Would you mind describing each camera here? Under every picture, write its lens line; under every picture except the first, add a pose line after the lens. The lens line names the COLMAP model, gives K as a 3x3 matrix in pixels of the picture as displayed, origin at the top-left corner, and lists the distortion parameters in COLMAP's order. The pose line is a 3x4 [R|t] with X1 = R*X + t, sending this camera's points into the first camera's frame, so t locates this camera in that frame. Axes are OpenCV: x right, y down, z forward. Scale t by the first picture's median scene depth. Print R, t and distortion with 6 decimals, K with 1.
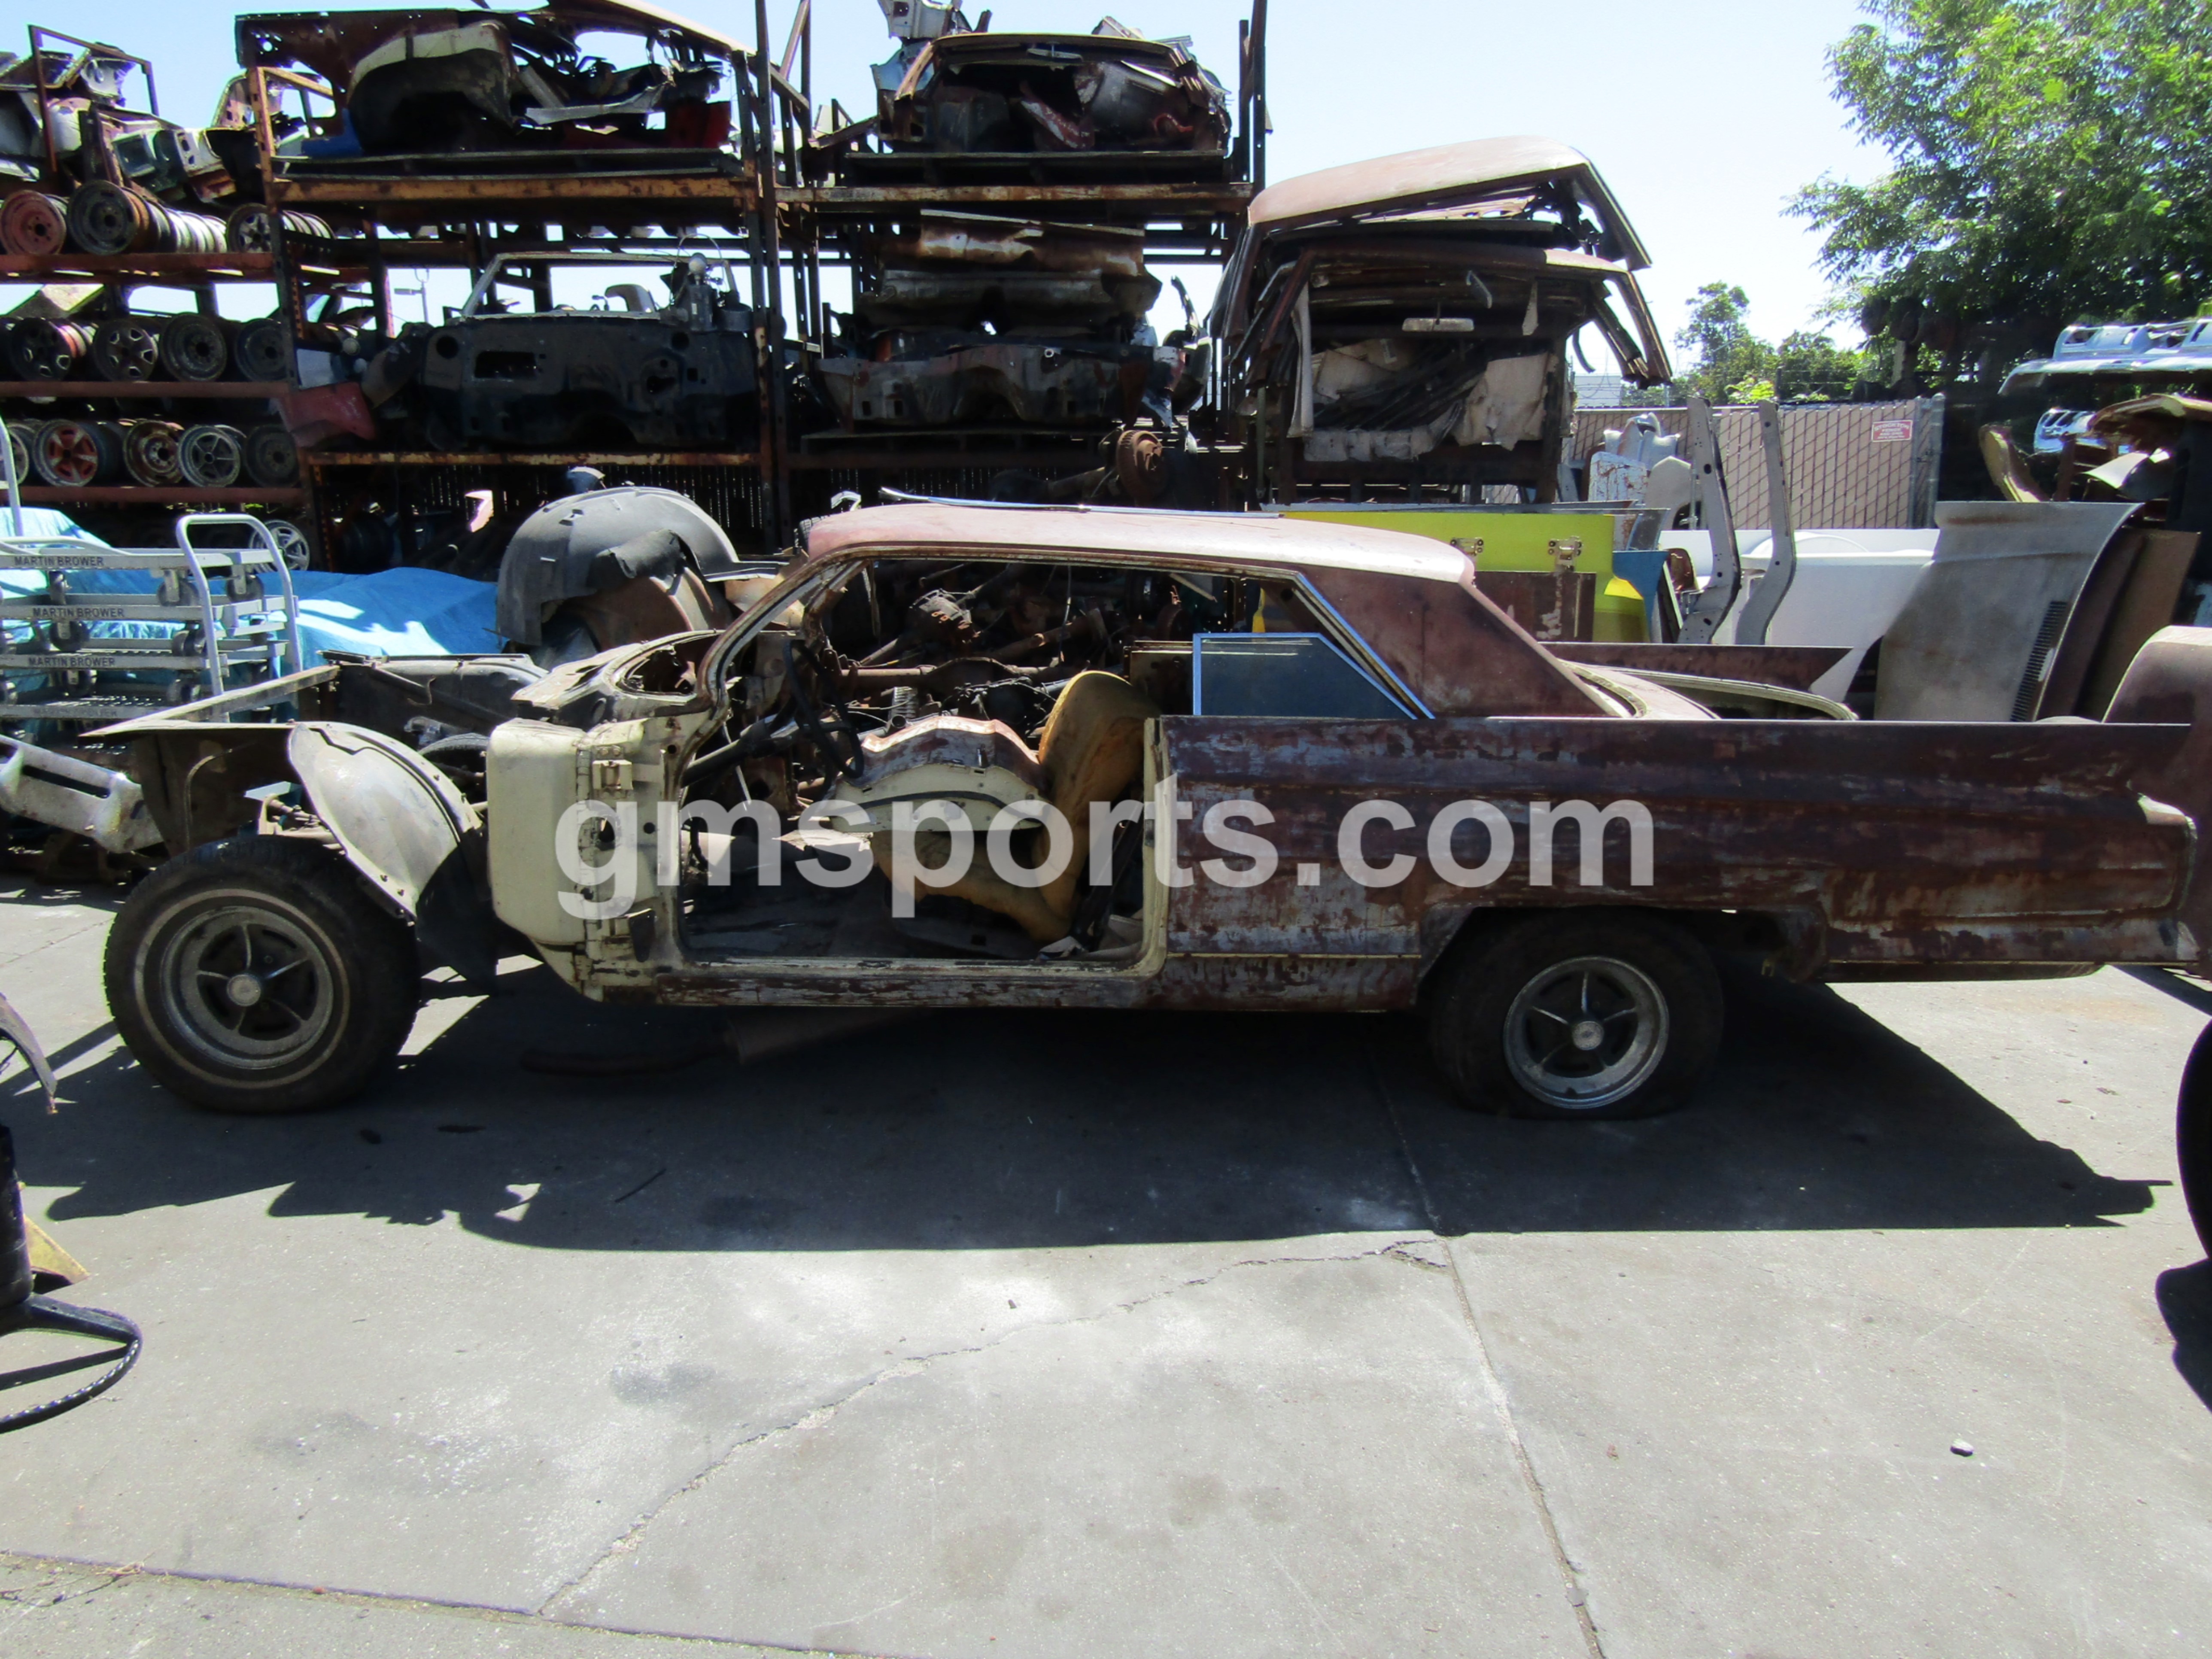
lens RADIAL K [[1556.0, 0, 1104.7], [0, 1556.0, 825.1], [0, 0, 1]] dist [0.004955, -0.008718]
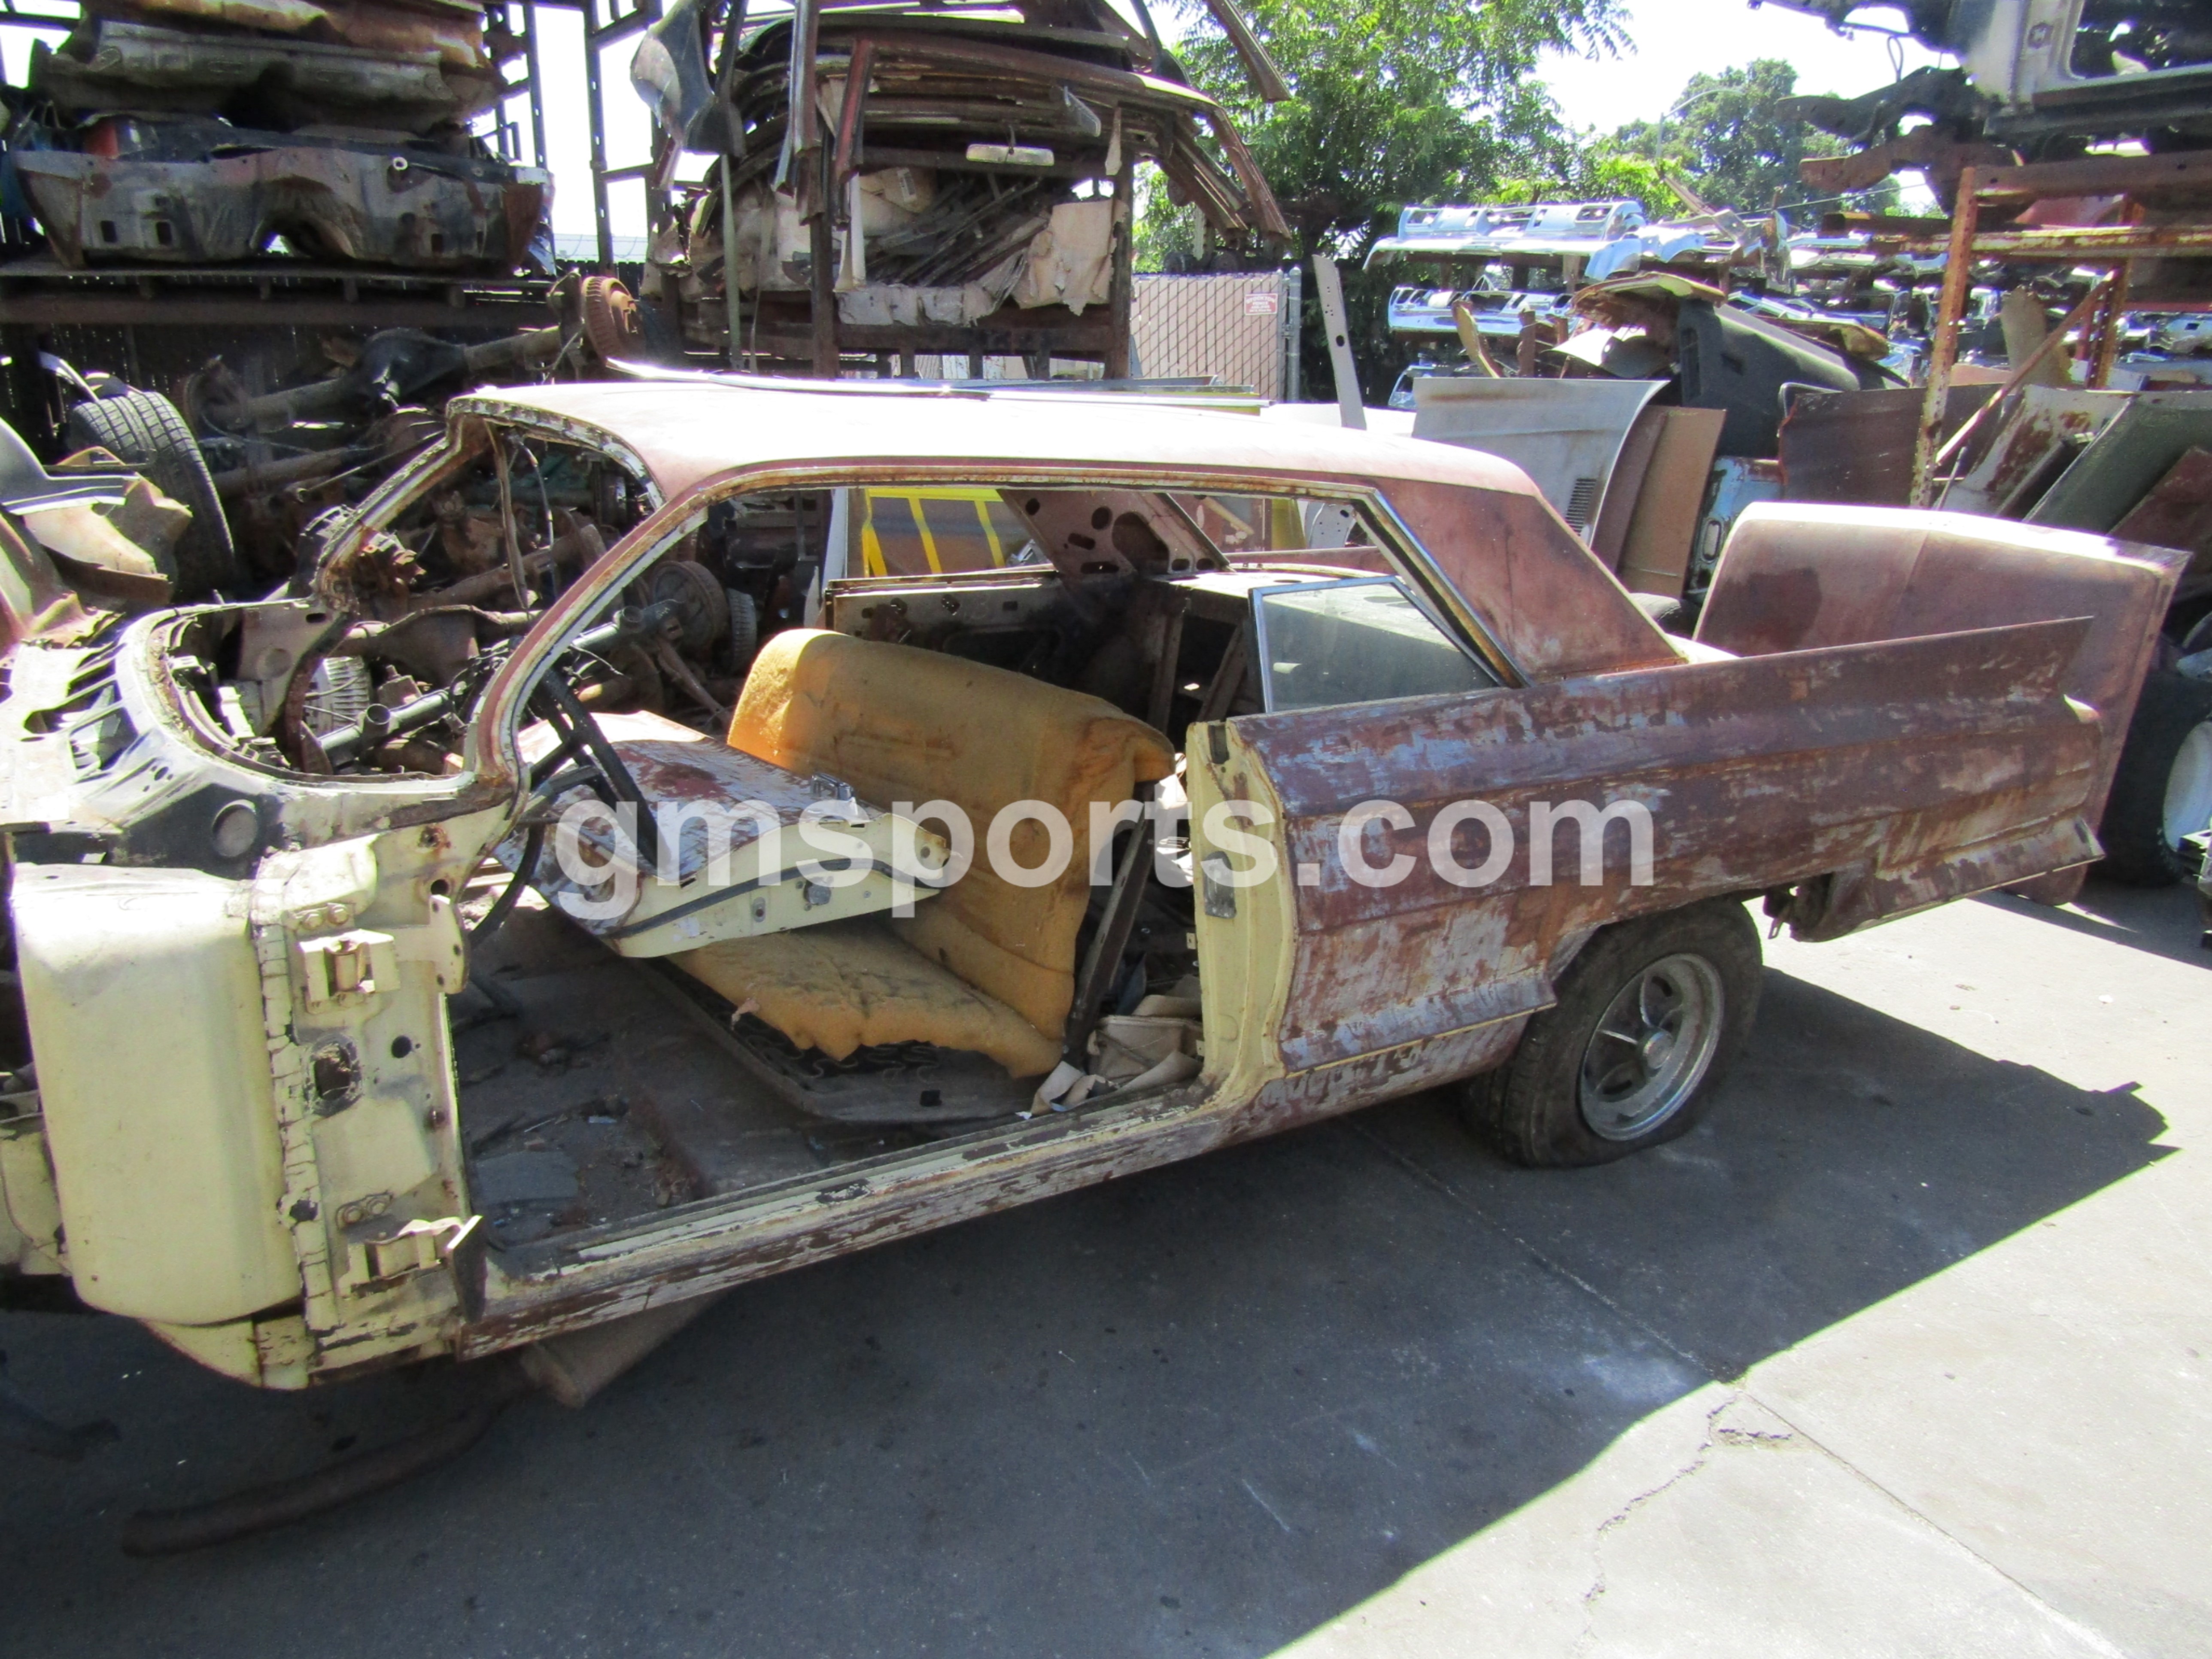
lens RADIAL K [[1556.0, 0, 1094.0], [0, 1556.0, 824.3], [0, 0, 1]] dist [0.004955, -0.008718]
pose [[0.863202, -0.138149, 0.485590, -0.193495], [0.099640, 0.989532, 0.104396, -0.057744], [-0.494929, -0.041731, 0.867931, 0.264487]]
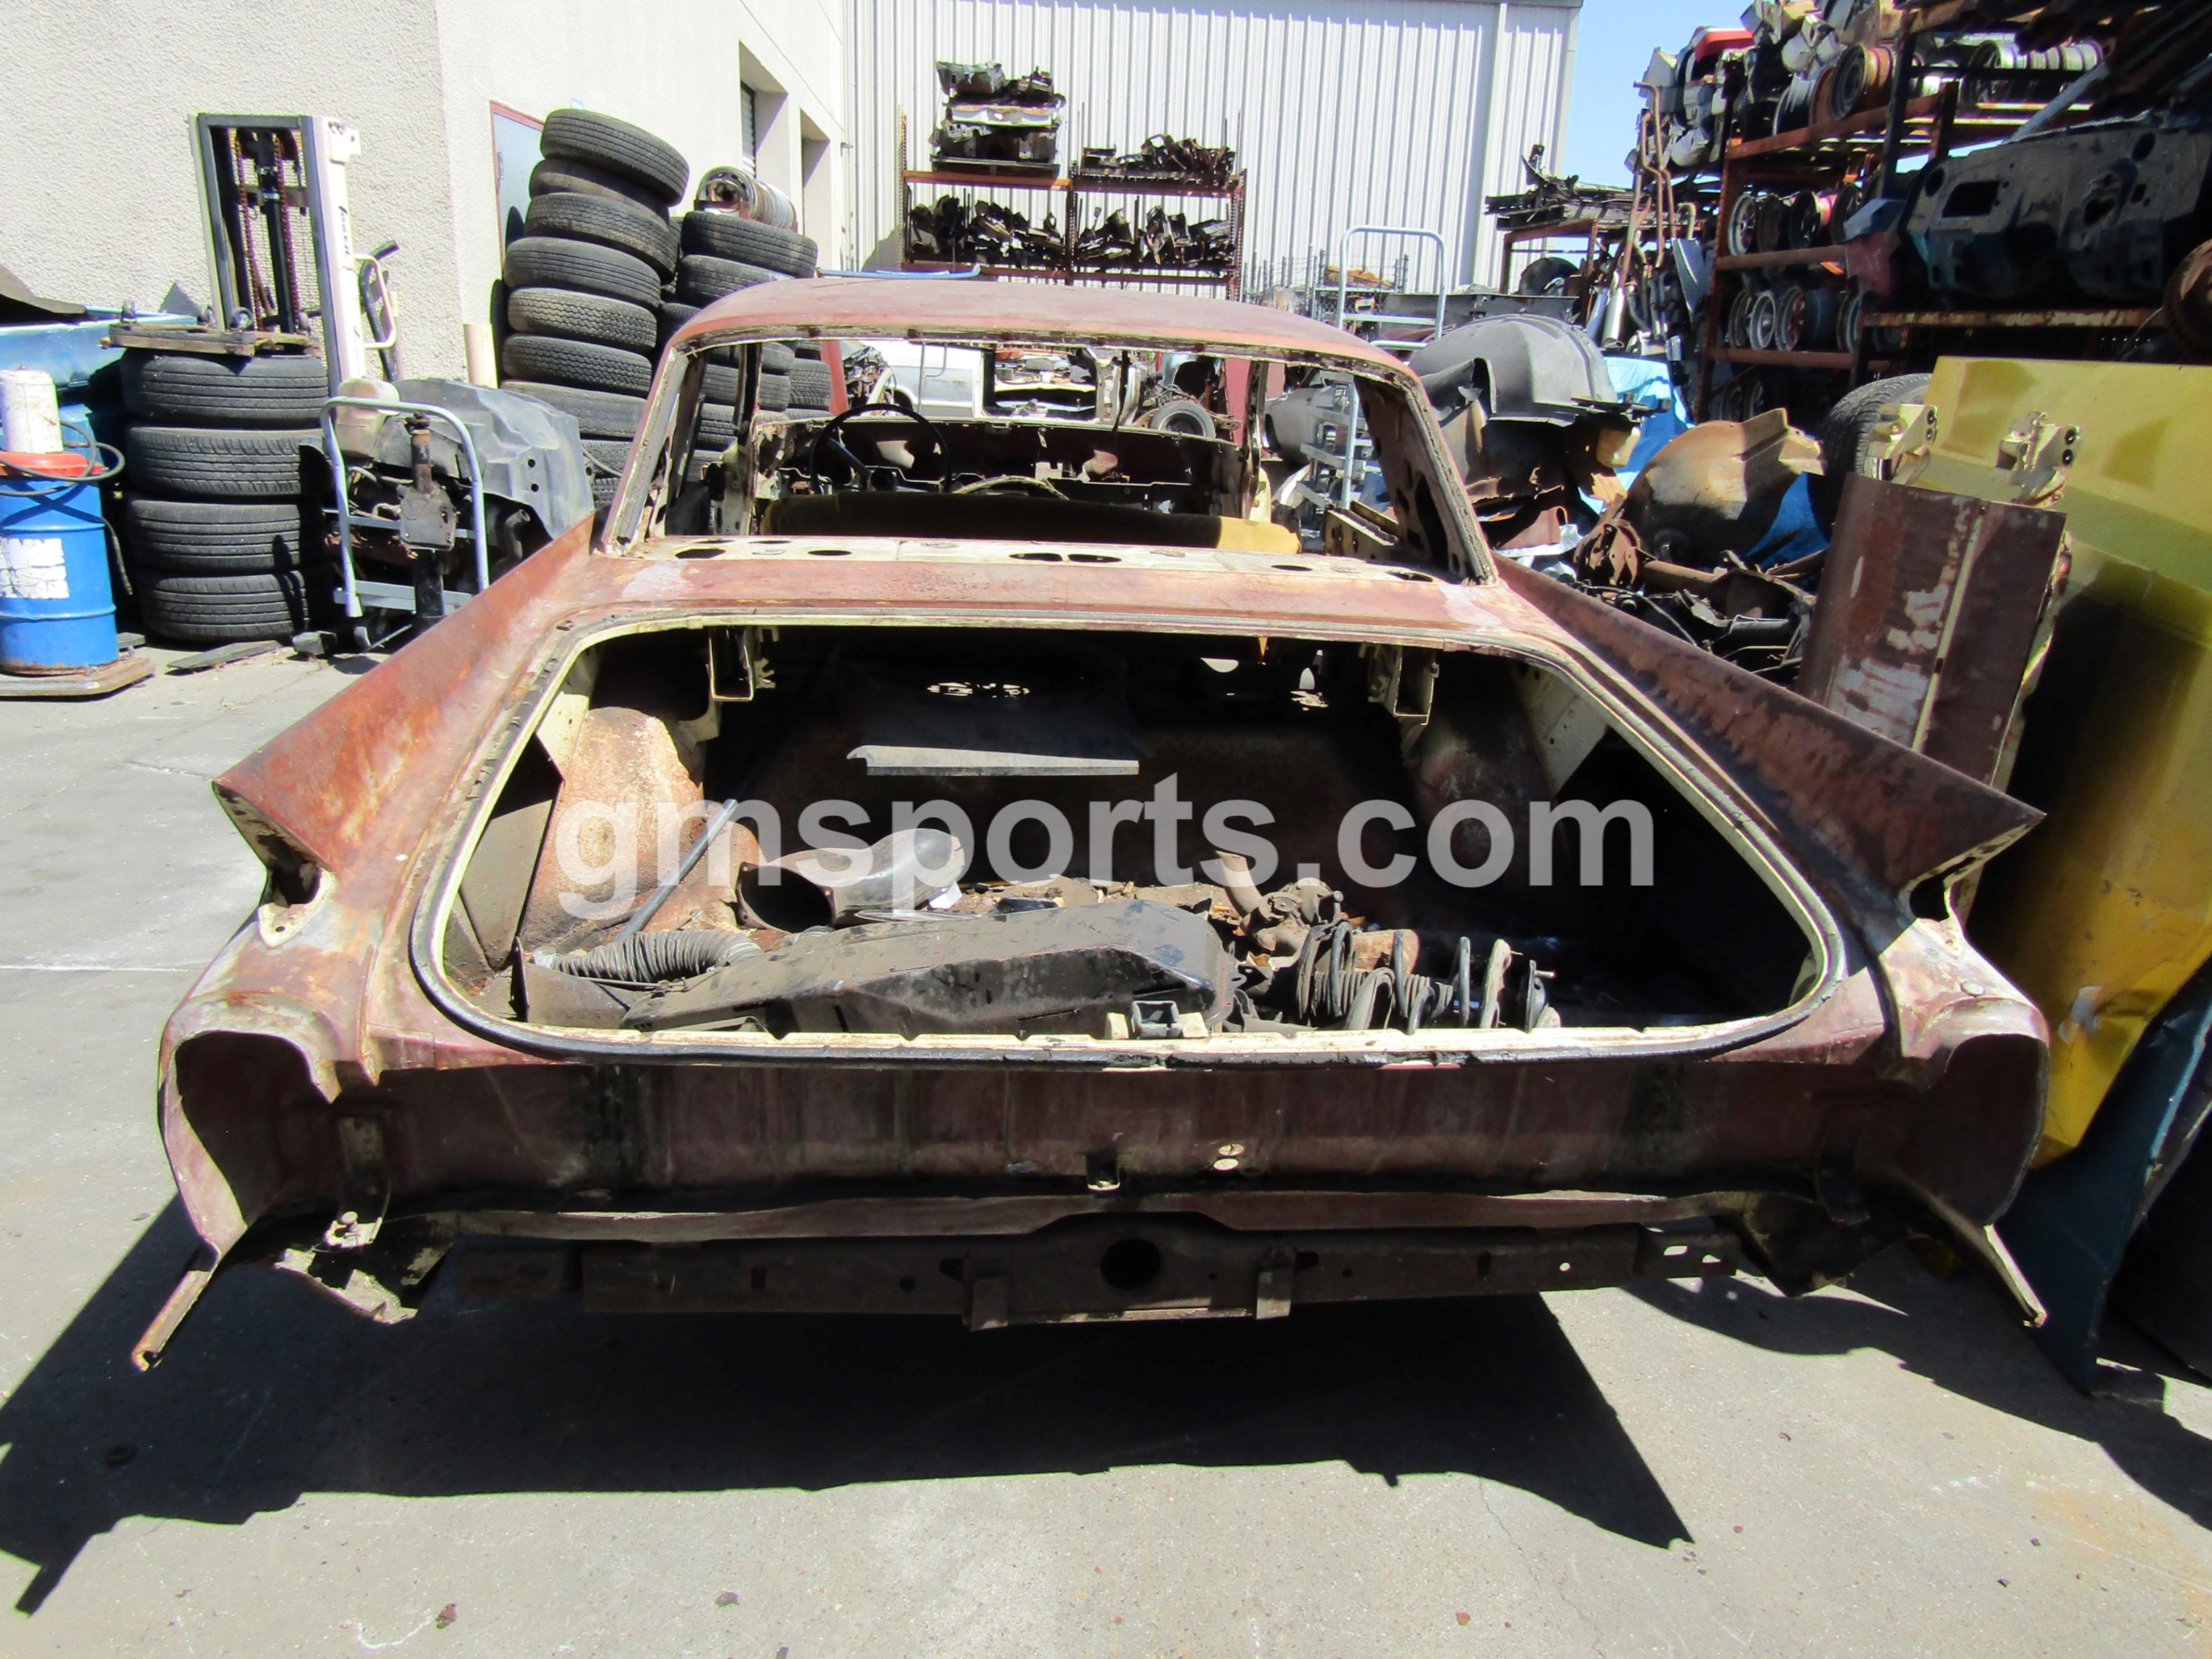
lens RADIAL K [[1556.0, 0, 1088.6], [0, 1556.0, 827.7], [0, 0, 1]] dist [0.004955, -0.008718]
pose [[0.088748, 0.307647, -0.947353, 0.610869], [-0.268972, 0.923174, 0.274598, -0.118700], [0.959050, 0.230442, 0.164678, 0.657637]]
